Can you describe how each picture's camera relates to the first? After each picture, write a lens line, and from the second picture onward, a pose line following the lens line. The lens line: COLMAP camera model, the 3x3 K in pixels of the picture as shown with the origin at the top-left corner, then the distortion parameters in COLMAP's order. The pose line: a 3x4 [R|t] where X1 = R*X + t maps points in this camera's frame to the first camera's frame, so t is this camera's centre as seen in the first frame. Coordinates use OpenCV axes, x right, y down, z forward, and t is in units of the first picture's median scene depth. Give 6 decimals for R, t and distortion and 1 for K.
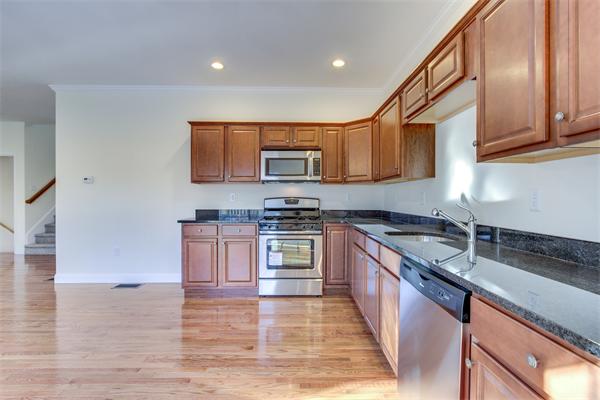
lens RADIAL K [[282.5, 0, 308.9], [0, 282.5, 201.1], [0, 0, 1]] dist [-0.003313, -0.000408]
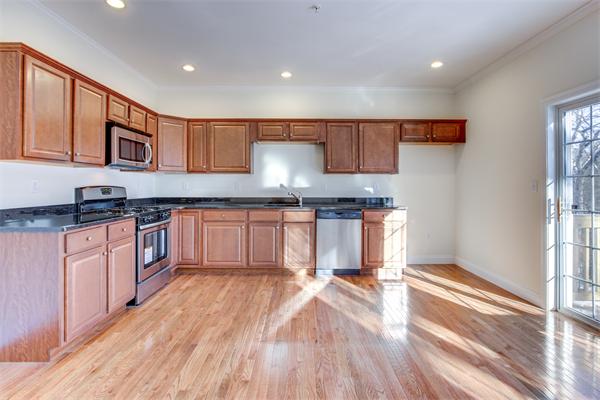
lens RADIAL K [[301.4, 0, 298.6], [0, 301.4, 184.3], [0, 0, 1]] dist [-0.004410, -0.000680]
pose [[0.029601, 0.000447, 0.999562, -0.729976], [0.000351, 1.000000, -0.000457, -0.013666], [-0.999562, 0.000364, 0.029601, 0.349329]]
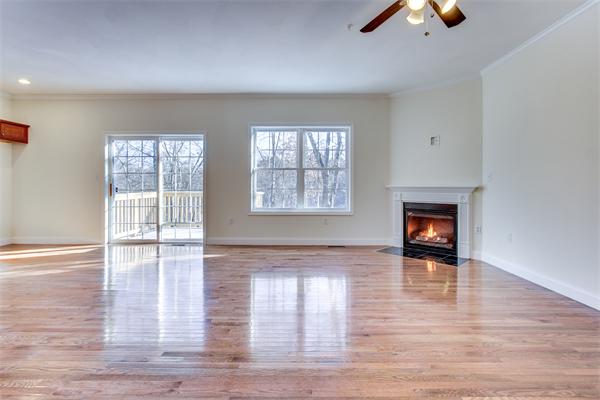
lens RADIAL K [[288.0, 0, 303.3], [0, 288.0, 183.3], [0, 0, 1]] dist [-0.004291, -0.000330]
pose [[-0.999761, -0.007386, 0.020570, -0.867908], [-0.007439, 0.999969, -0.002467, 0.004392], [-0.020551, -0.002619, -0.999785, 0.880865]]
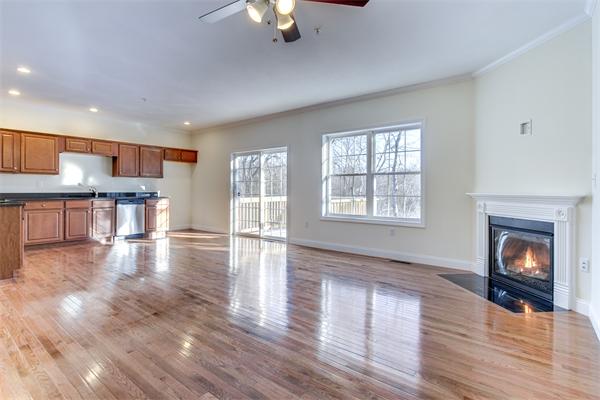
lens RADIAL K [[301.4, 0, 298.6], [0, 301.4, 184.3], [0, 0, 1]] dist [-0.004410, -0.000680]
pose [[-0.768533, 0.001701, 0.639808, -1.297905], [-0.006792, 0.999918, -0.010817, -0.002718], [-0.639774, -0.012659, -0.768459, 0.779265]]
